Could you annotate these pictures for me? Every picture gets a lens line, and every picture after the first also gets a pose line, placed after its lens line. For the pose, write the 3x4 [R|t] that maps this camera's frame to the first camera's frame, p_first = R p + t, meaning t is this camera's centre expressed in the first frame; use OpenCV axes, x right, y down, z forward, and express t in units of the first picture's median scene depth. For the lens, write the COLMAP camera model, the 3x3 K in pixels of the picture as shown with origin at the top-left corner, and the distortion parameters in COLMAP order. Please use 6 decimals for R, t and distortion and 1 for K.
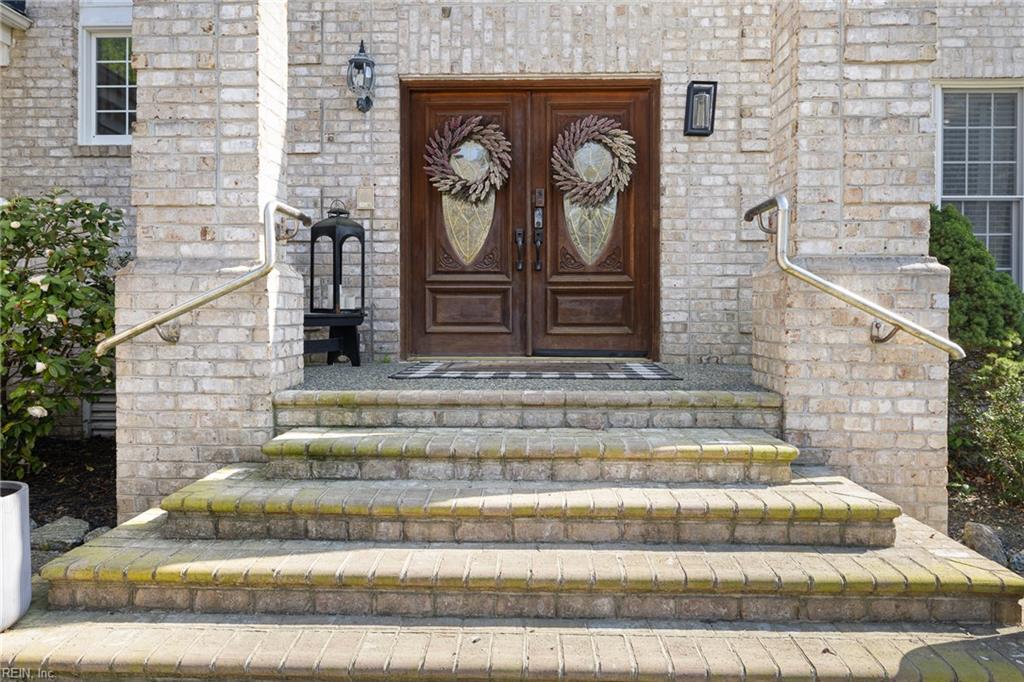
lens RADIAL K [[690.7, 0, 511.8], [0, 690.7, 313.1], [0, 0, 1]] dist [-0.001649, -0.000046]
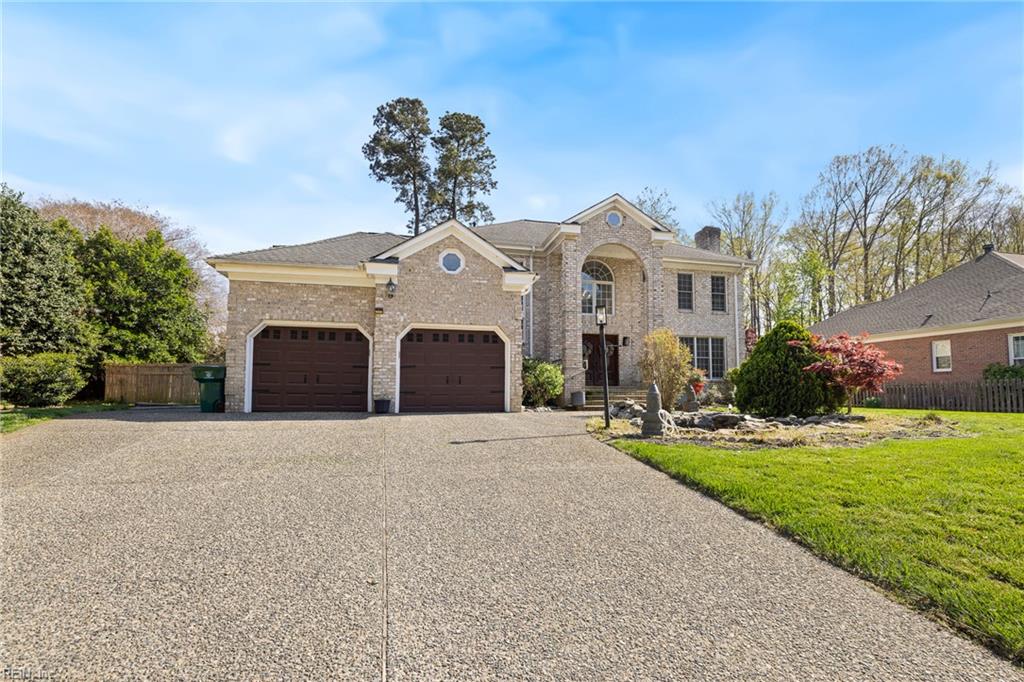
lens RADIAL K [[445.2, 0, 521.1], [0, 445.2, 373.0], [0, 0, 1]] dist [-0.003556, 0.000210]
pose [[0.965335, 0.011845, 0.260745, -2.194434], [0.002237, 0.998558, -0.053643, 0.225478], [-0.261005, 0.052366, 0.963916, -3.317005]]
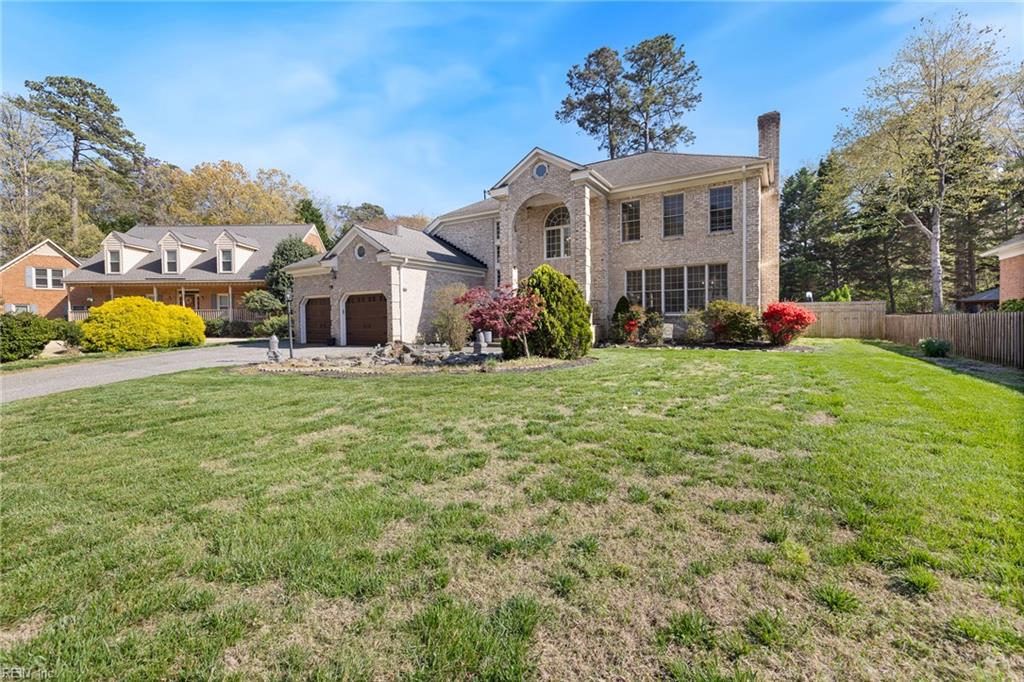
lens RADIAL K [[445.2, 0, 518.8], [0, 445.2, 334.5], [0, 0, 1]] dist [-0.003556, 0.000210]
pose [[0.871038, -0.000193, -0.491215, 2.358026], [0.008082, 0.999870, 0.013939, 0.143176], [0.491149, -0.016111, 0.870927, -3.701871]]
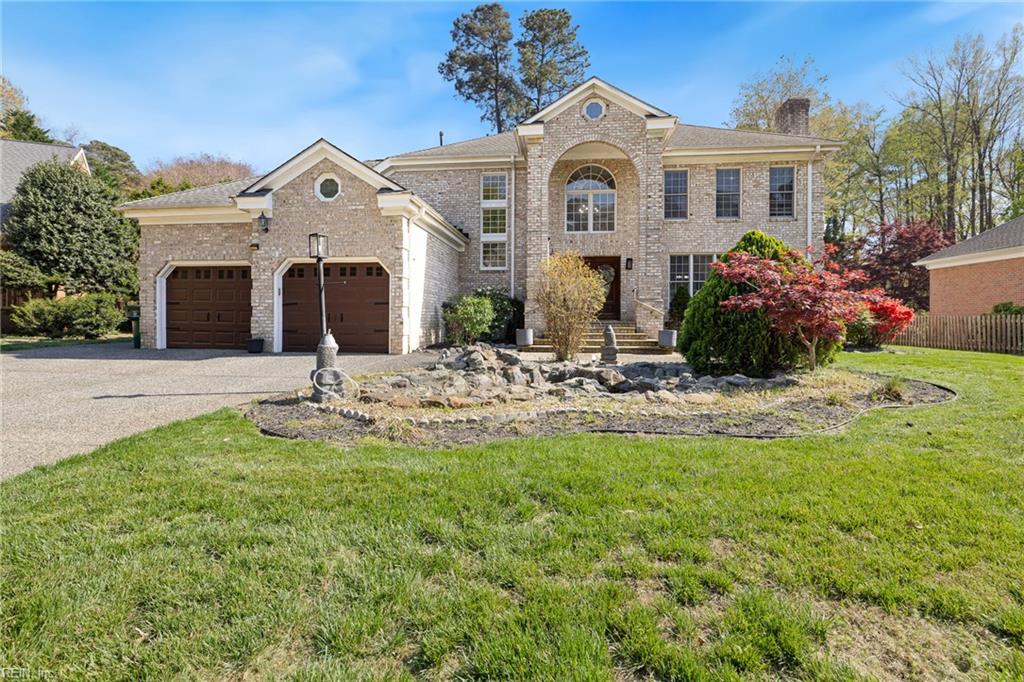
lens RADIAL K [[475.6, 0, 513.7], [0, 475.6, 324.9], [0, 0, 1]] dist [-0.003888, 0.001163]
pose [[0.996874, 0.002290, -0.078981, -0.336761], [-0.002054, 0.999993, 0.003073, 0.134589], [0.078987, -0.002901, 0.996871, -3.137512]]
